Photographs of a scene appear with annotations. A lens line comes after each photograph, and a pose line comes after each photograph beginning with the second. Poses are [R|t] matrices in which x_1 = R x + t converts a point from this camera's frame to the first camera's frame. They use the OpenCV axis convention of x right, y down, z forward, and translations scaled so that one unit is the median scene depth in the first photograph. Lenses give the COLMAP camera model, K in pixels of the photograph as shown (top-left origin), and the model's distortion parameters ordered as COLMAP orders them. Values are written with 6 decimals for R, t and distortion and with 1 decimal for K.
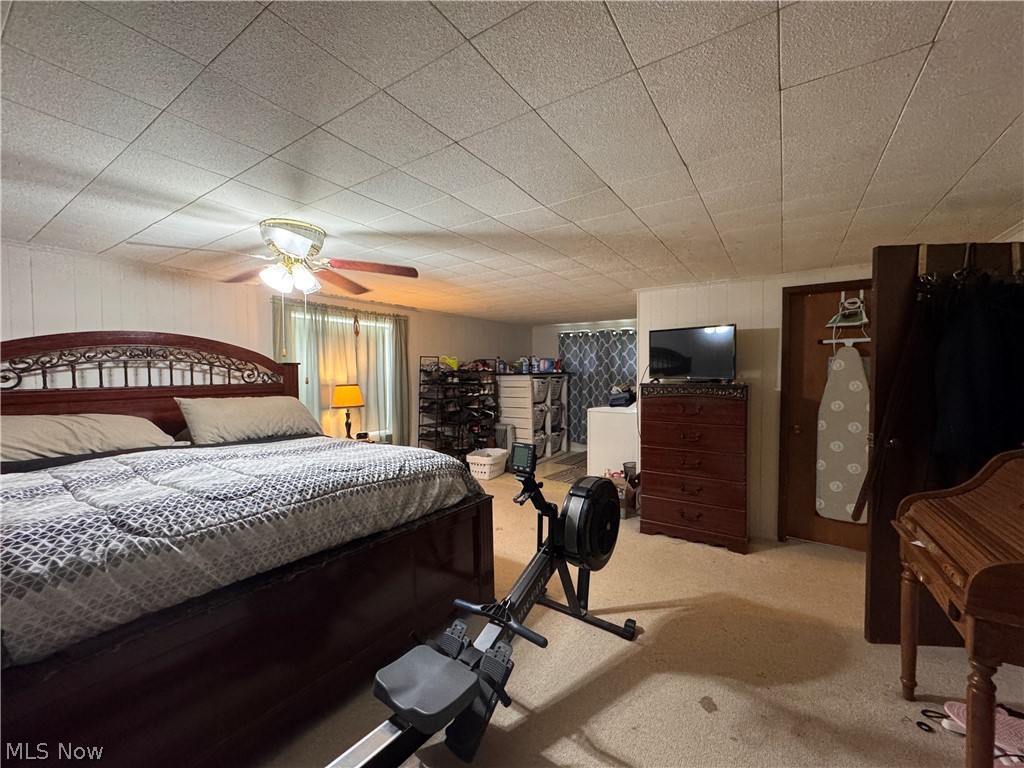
lens RADIAL K [[407.5, 0, 514.1], [0, 407.5, 387.2], [0, 0, 1]] dist [-0.004279, 0.000513]
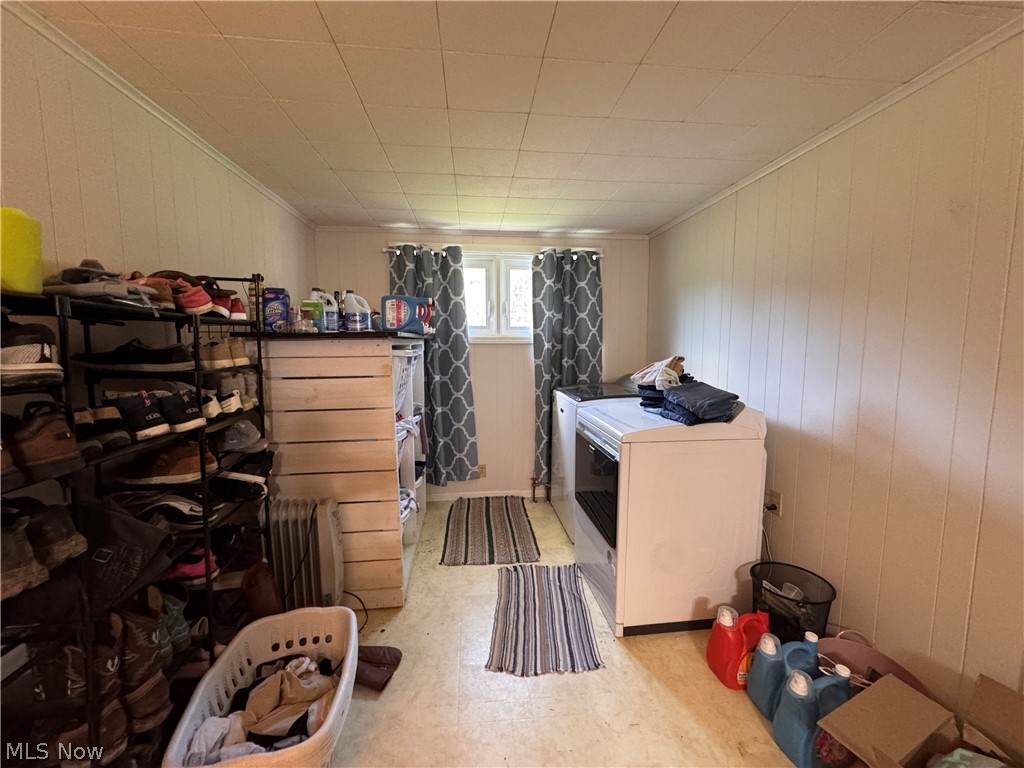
lens RADIAL K [[407.5, 0, 514.5], [0, 407.5, 388.7], [0, 0, 1]] dist [-0.004279, 0.000513]
pose [[0.777168, -0.064737, 0.625954, -0.127941], [0.023211, 0.996967, 0.074289, -0.017807], [-0.628864, -0.043206, 0.776314, 1.006438]]
